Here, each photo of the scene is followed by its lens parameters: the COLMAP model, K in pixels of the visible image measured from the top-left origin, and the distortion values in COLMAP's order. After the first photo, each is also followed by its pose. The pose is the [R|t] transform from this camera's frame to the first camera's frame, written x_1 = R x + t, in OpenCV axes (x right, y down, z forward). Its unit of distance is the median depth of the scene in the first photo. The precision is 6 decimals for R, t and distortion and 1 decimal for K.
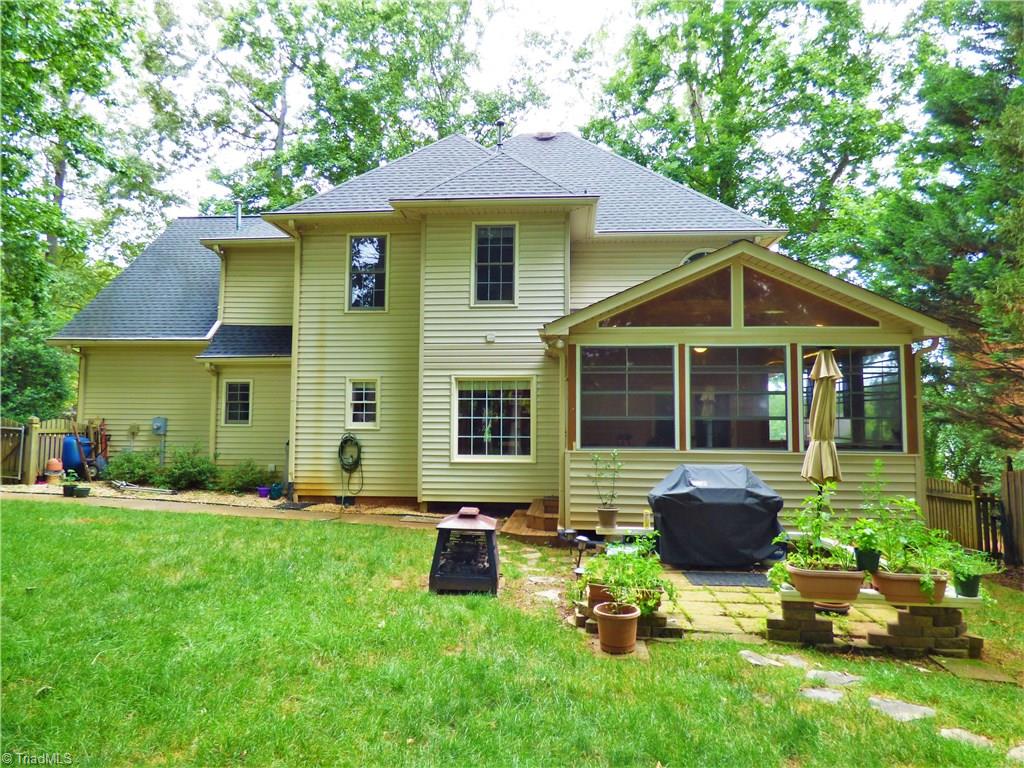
lens RADIAL K [[643.9, 0, 515.3], [0, 643.9, 378.1], [0, 0, 1]] dist [0.005420, 0.001044]
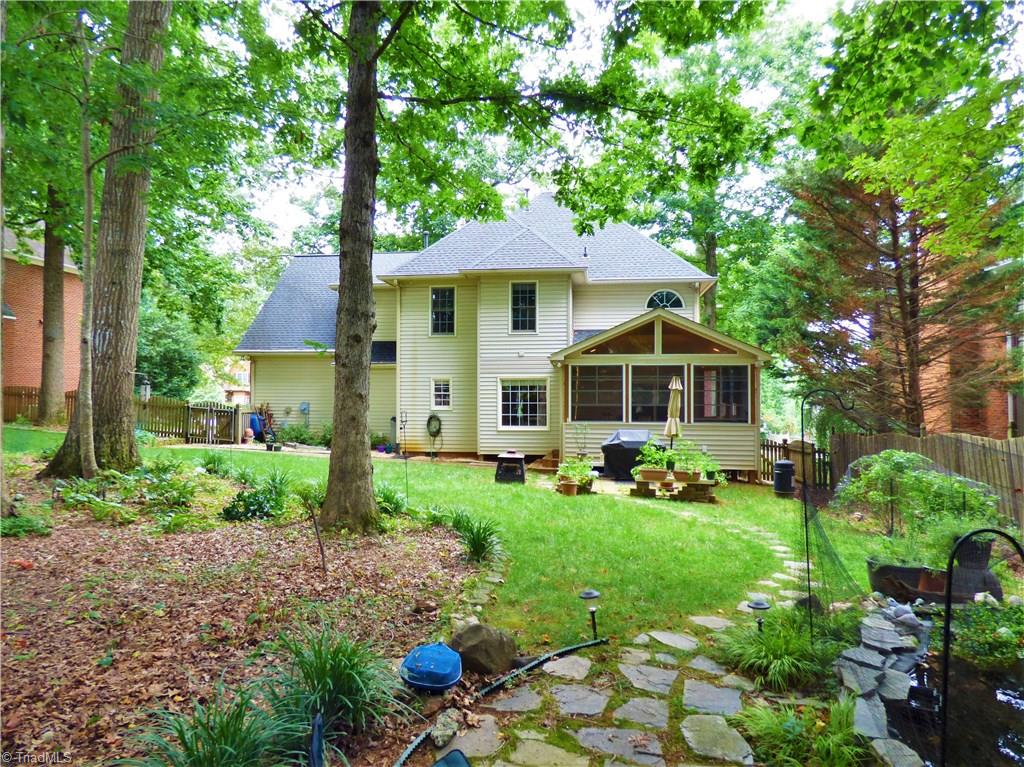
lens RADIAL K [[643.9, 0, 515.3], [0, 643.9, 377.6], [0, 0, 1]] dist [0.005420, 0.001044]
pose [[0.998646, -0.004445, -0.051837, 0.029532], [0.006400, 0.999272, 0.037600, -0.062750], [0.051633, -0.037880, 0.997947, -0.606387]]
